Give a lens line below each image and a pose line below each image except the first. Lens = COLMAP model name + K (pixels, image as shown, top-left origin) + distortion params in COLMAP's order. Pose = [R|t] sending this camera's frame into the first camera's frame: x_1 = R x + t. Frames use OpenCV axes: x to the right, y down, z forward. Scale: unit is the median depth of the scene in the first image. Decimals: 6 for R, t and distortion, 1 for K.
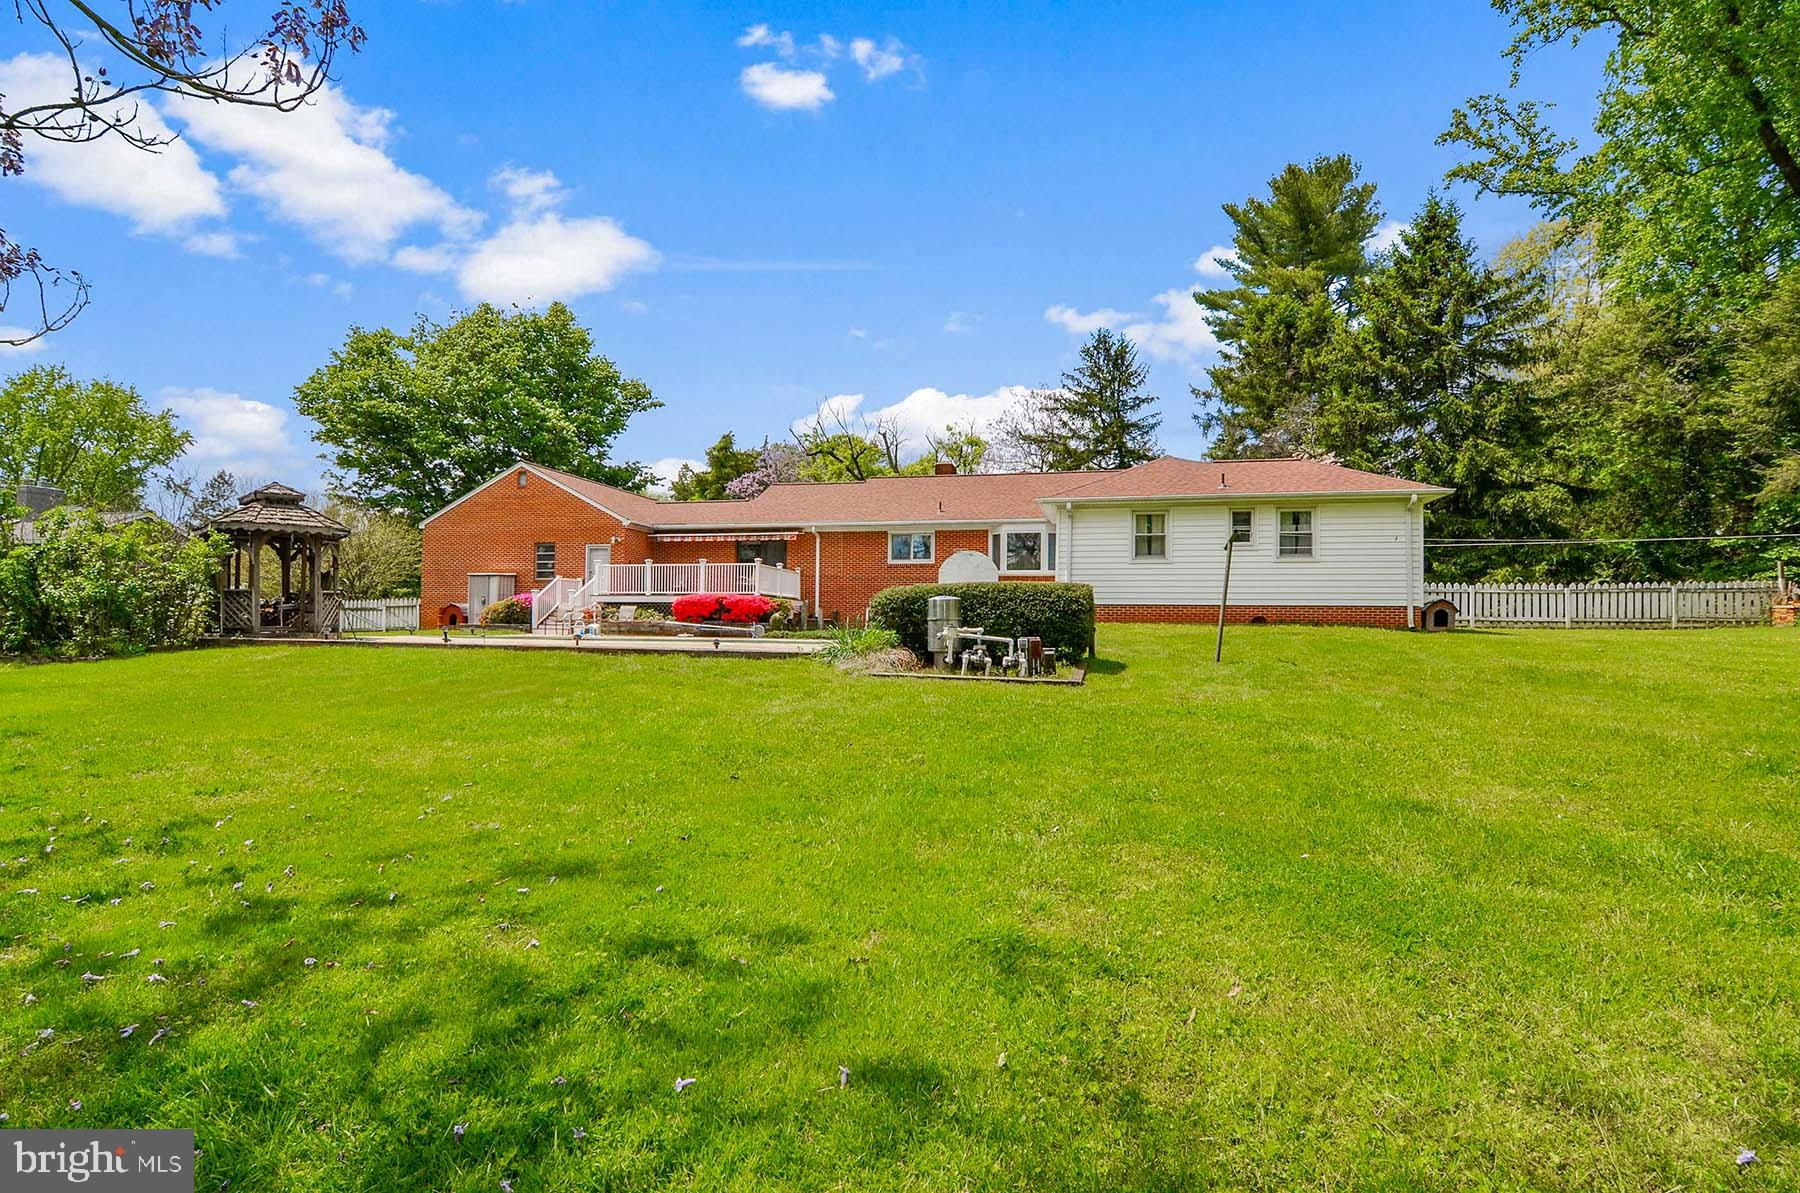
lens RADIAL K [[857.1, 0, 903.9], [0, 857.1, 608.2], [0, 0, 1]] dist [-0.003067, -0.016601]
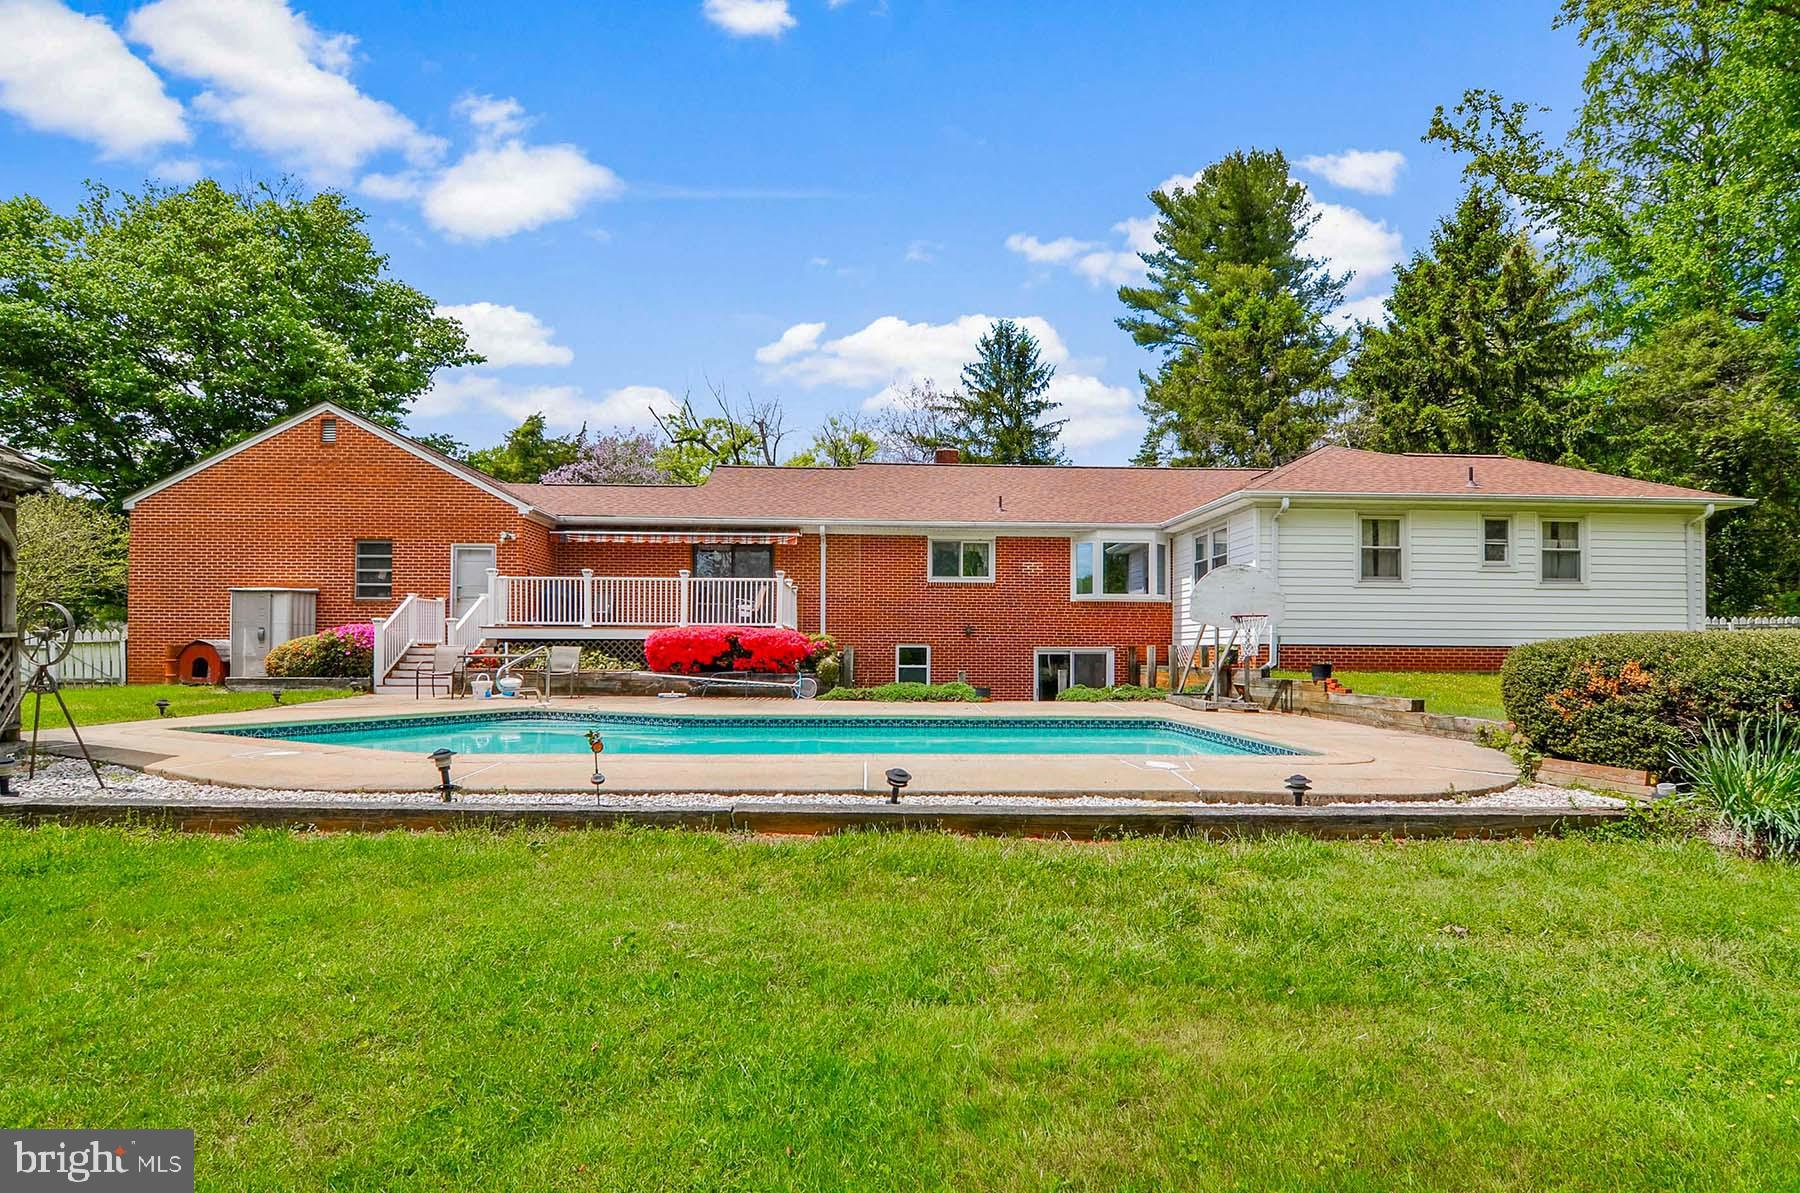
lens RADIAL K [[869.7, 0, 900.7], [0, 869.7, 638.9], [0, 0, 1]] dist [-0.008916, -0.007386]
pose [[0.962936, -0.002049, 0.269722, -0.220552], [-0.001030, 0.999936, 0.011275, -0.012524], [-0.269728, -0.011135, 0.962872, 0.302384]]
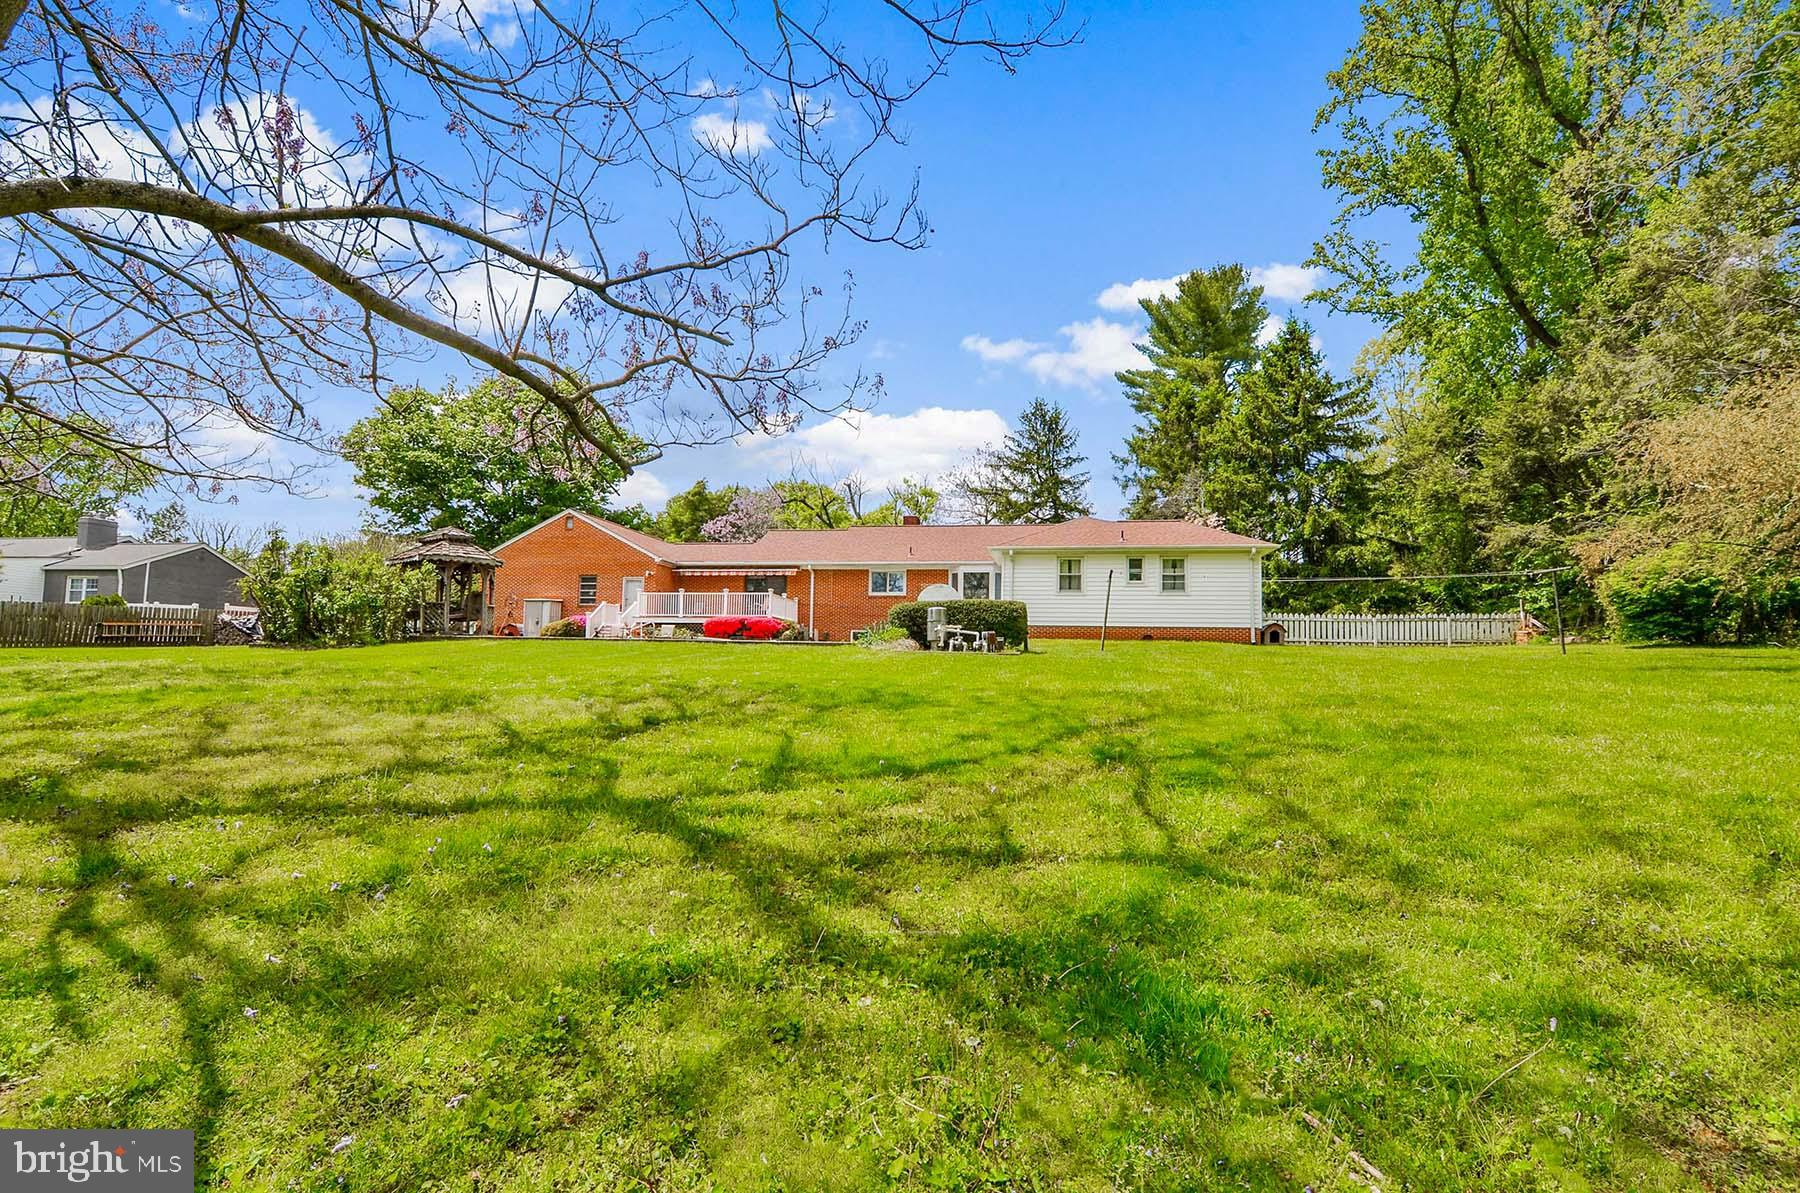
lens RADIAL K [[868.8, 0, 902.9], [0, 868.8, 611.7], [0, 0, 1]] dist [-0.010207, -0.006272]
pose [[0.997623, 0.011135, 0.068003, -0.052121], [-0.008094, 0.998961, -0.044838, 0.027595], [-0.068431, 0.044181, 0.996677, -0.260894]]
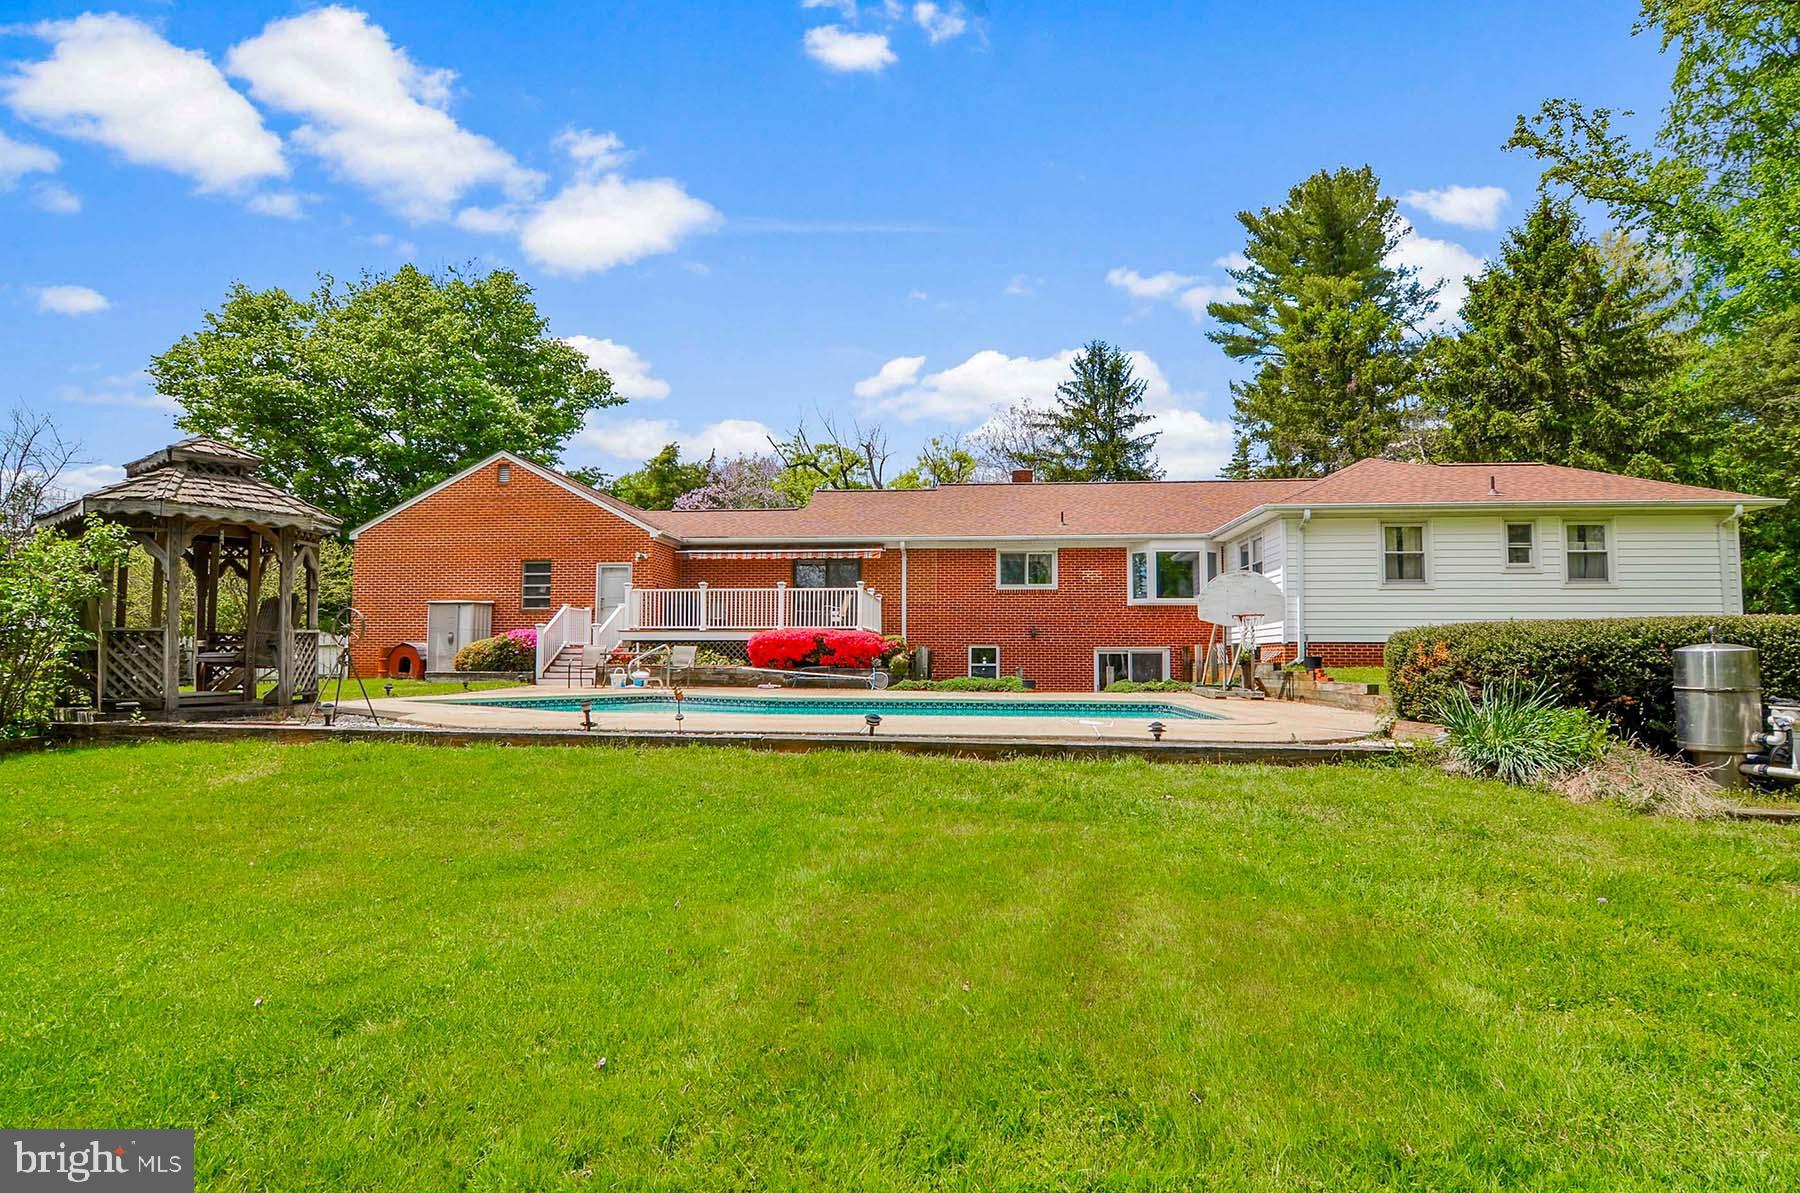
lens RADIAL K [[857.1, 0, 903.9], [0, 857.1, 608.2], [0, 0, 1]] dist [-0.003067, -0.016601]
pose [[0.990517, 0.000704, 0.137390, -0.201146], [0.004018, 0.999411, -0.034090, -0.007674], [-0.137333, 0.034319, 0.989930, 0.217998]]
